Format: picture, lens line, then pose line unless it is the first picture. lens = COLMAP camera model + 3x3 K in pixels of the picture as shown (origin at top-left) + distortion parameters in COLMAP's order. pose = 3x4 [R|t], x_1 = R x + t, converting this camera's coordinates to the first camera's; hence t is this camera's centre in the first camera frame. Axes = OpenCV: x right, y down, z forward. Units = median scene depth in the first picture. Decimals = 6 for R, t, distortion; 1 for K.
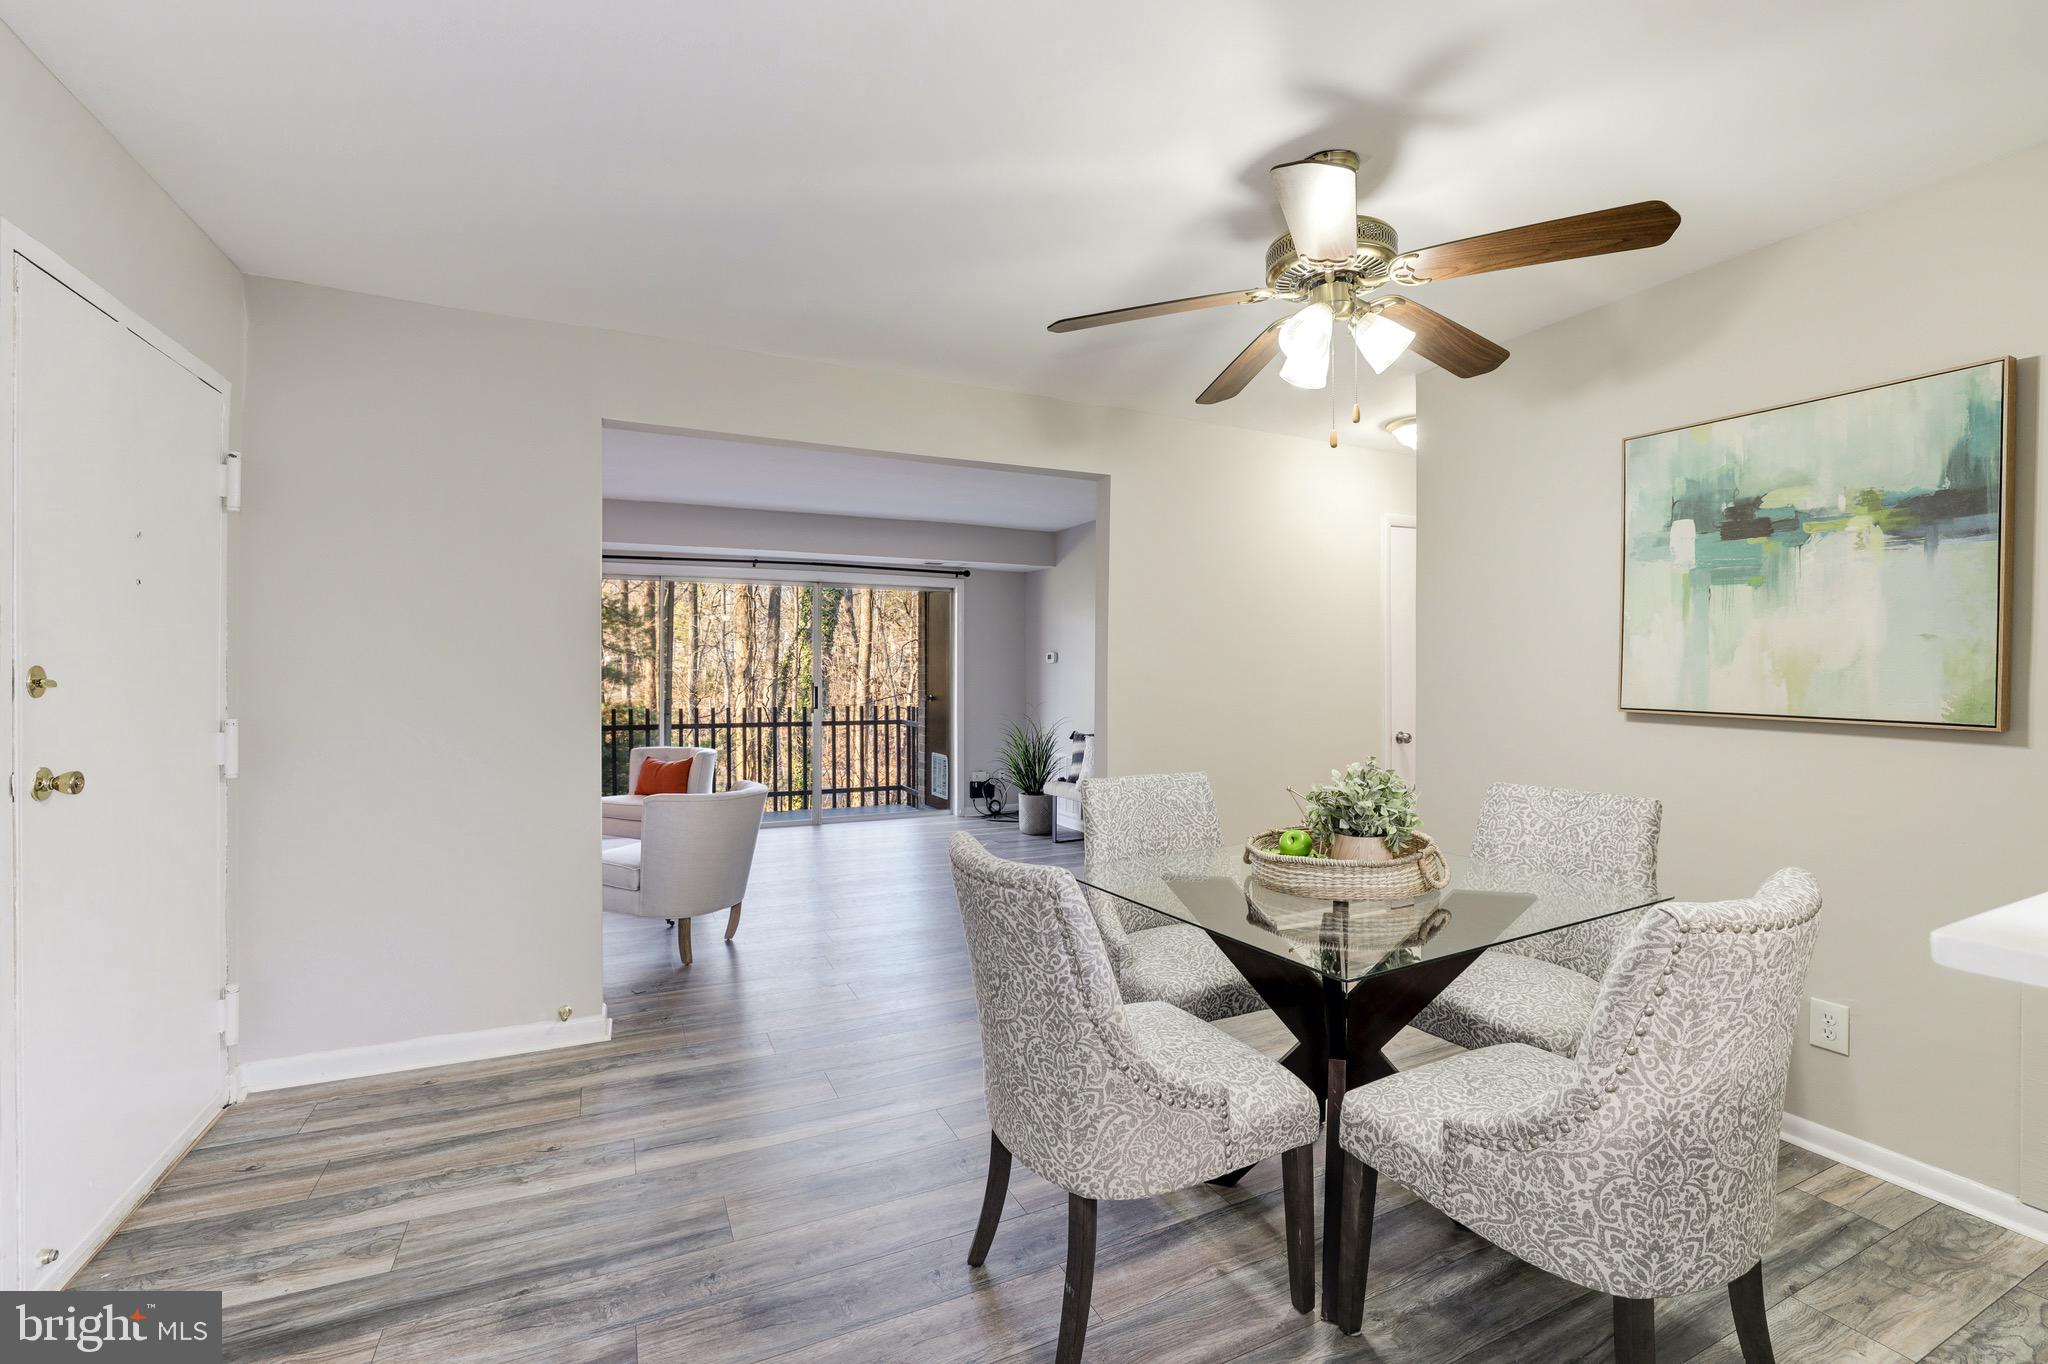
lens RADIAL K [[884.1, 0, 1025.0], [0, 884.1, 677.2], [0, 0, 1]] dist [-0.047546, 0.015862]
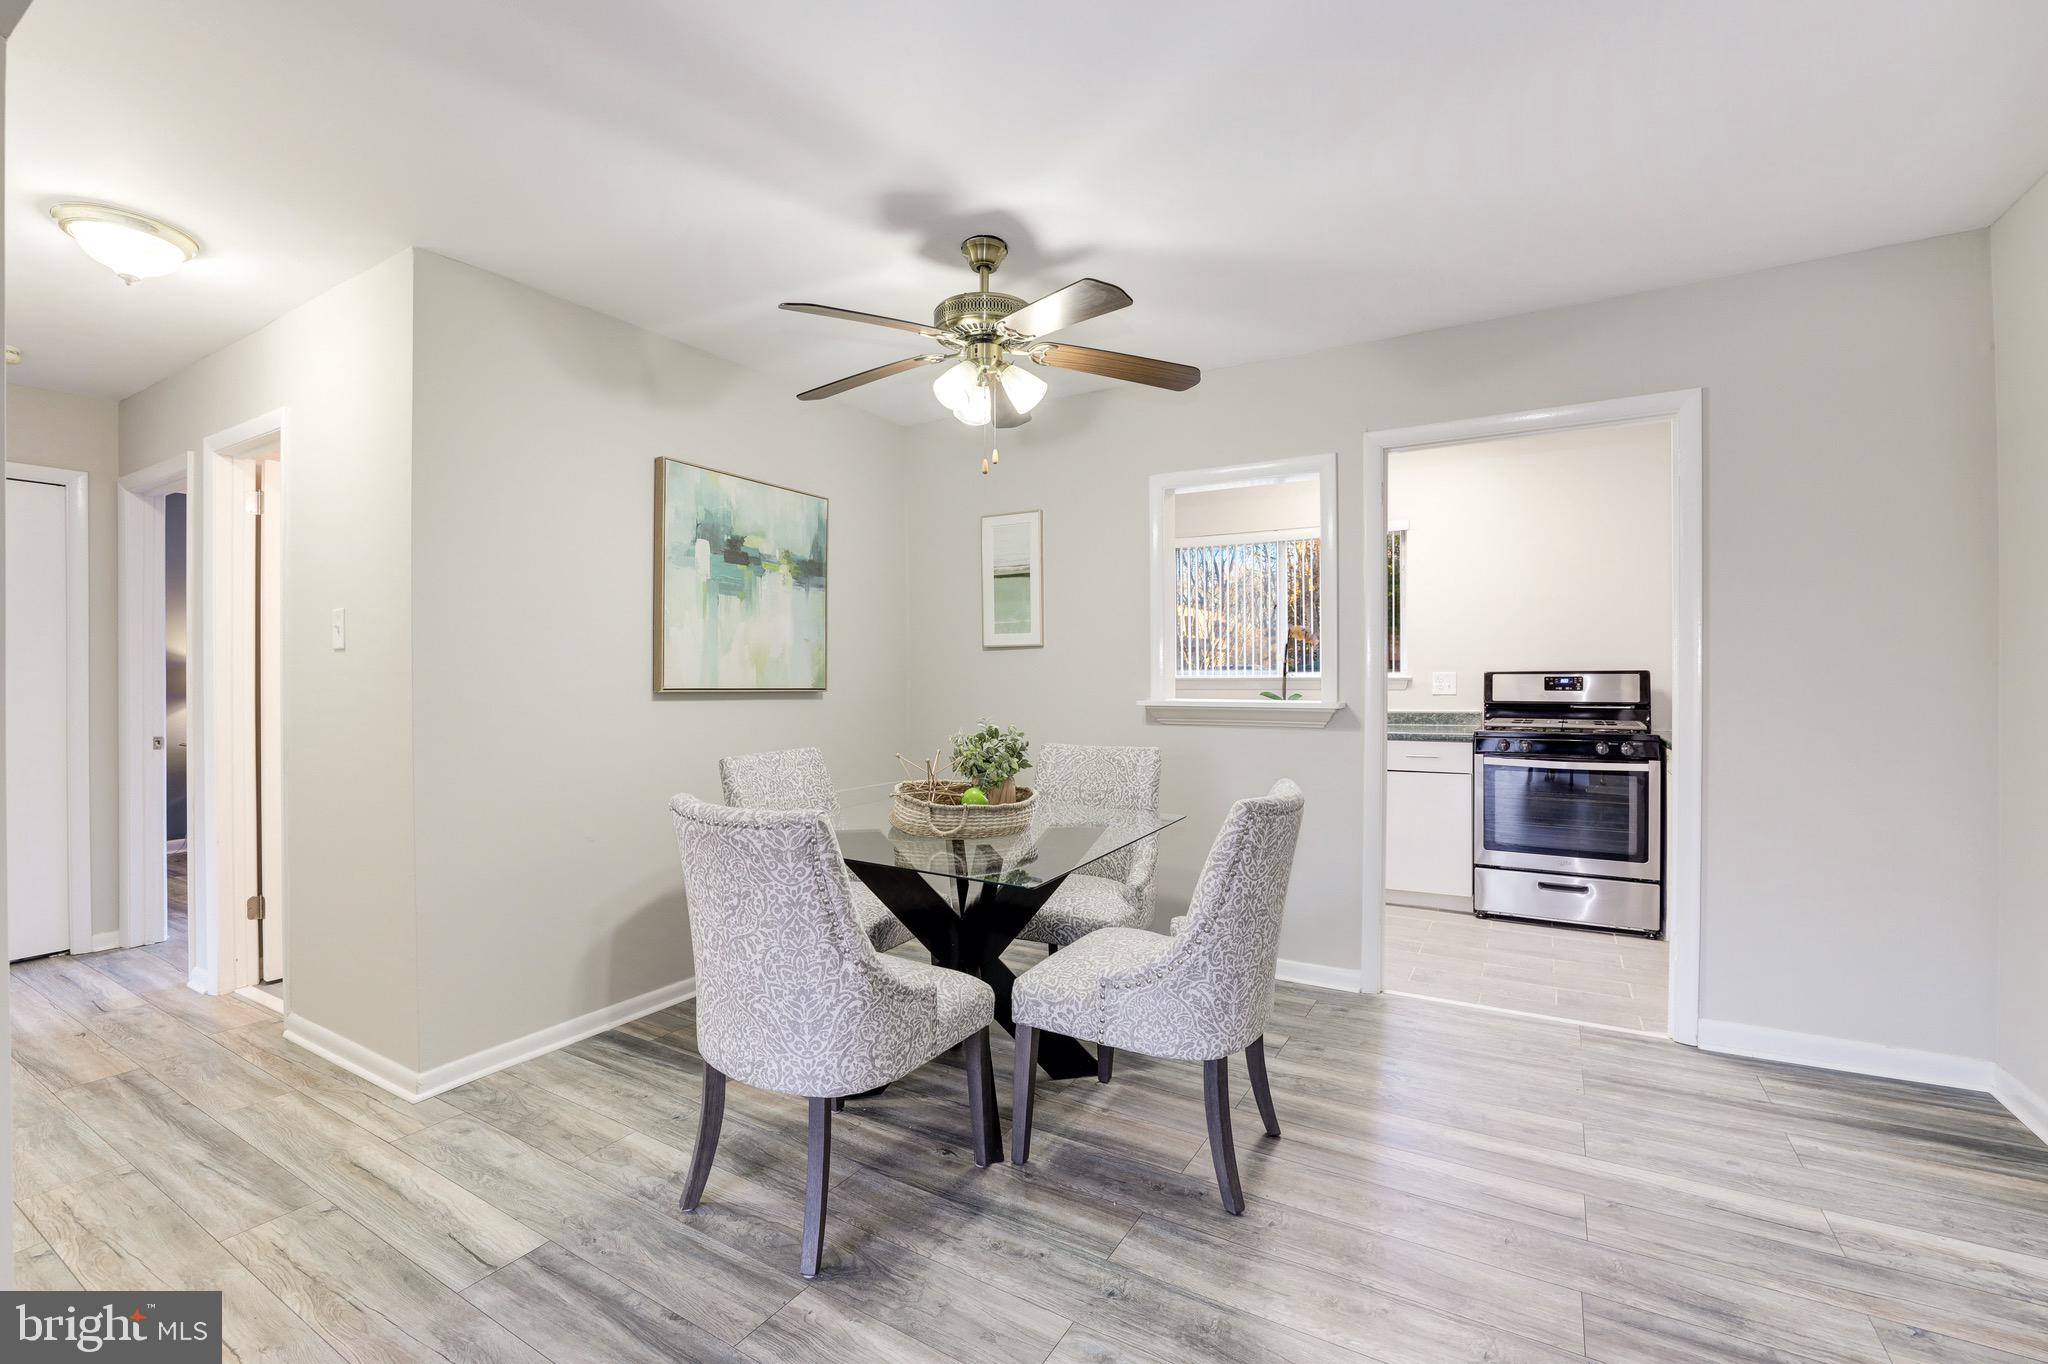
lens RADIAL K [[884.1, 0, 1022.8], [0, 884.1, 677.3], [0, 0, 1]] dist [-0.047546, 0.015862]
pose [[-0.552535, -0.001282, 0.833489, -0.609696], [0.007757, 0.999948, 0.006680, 0.017479], [-0.833454, 0.010156, -0.552496, 1.382762]]
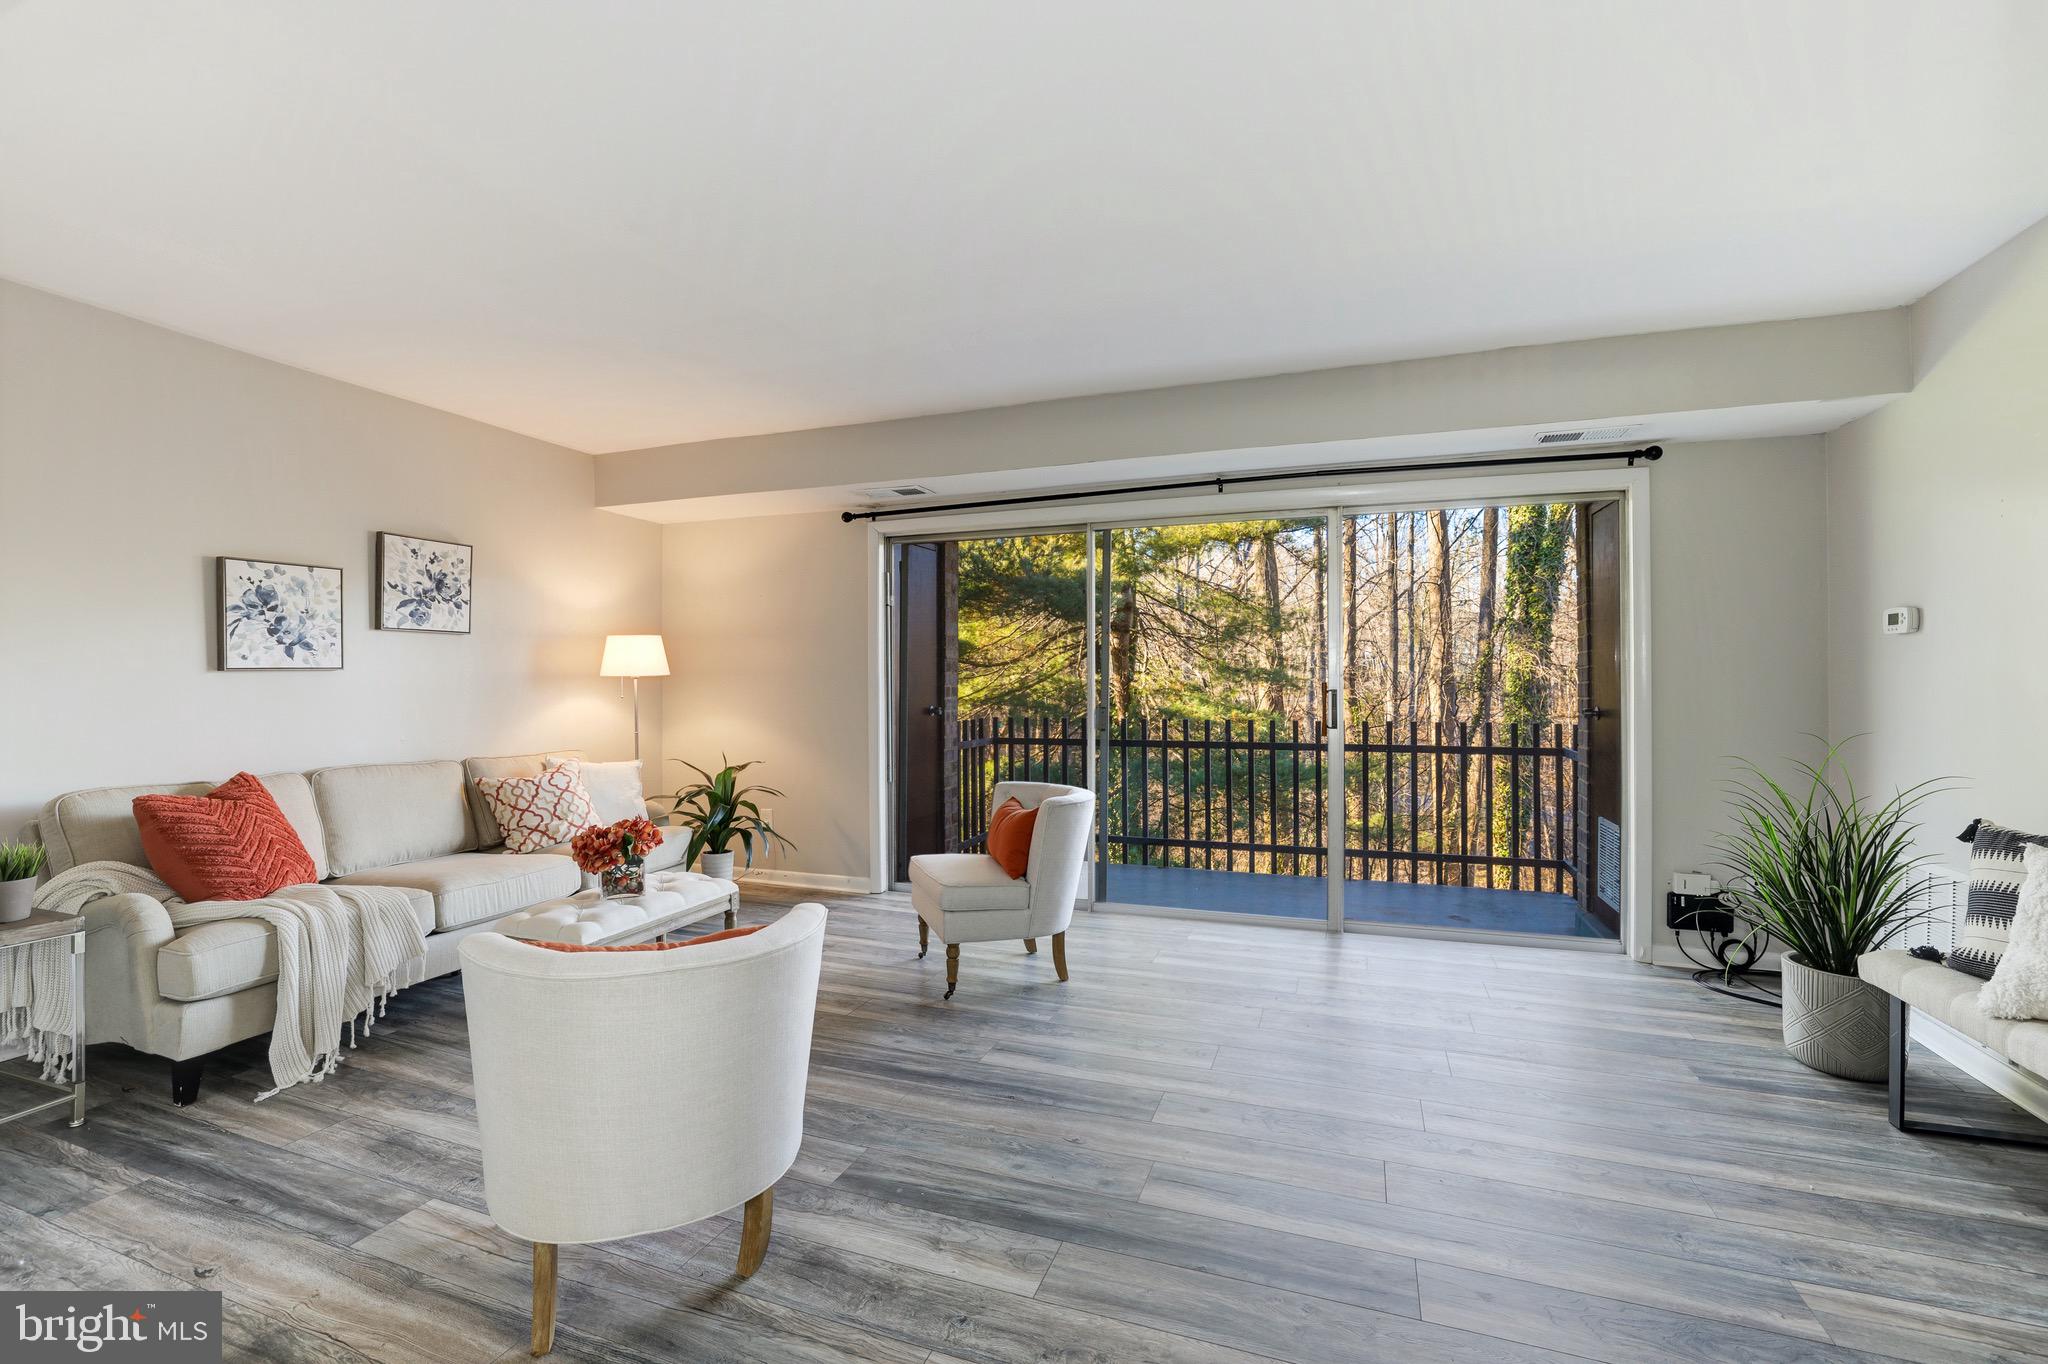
lens RADIAL K [[884.1, 0, 1020.3], [0, 884.1, 670.9], [0, 0, 1]] dist [-0.047546, 0.015862]
pose [[0.690982, -0.008468, -0.722823, 0.106784], [-0.000188, 0.999929, -0.011894, 0.018051], [0.722872, 0.008354, 0.690931, 1.383946]]
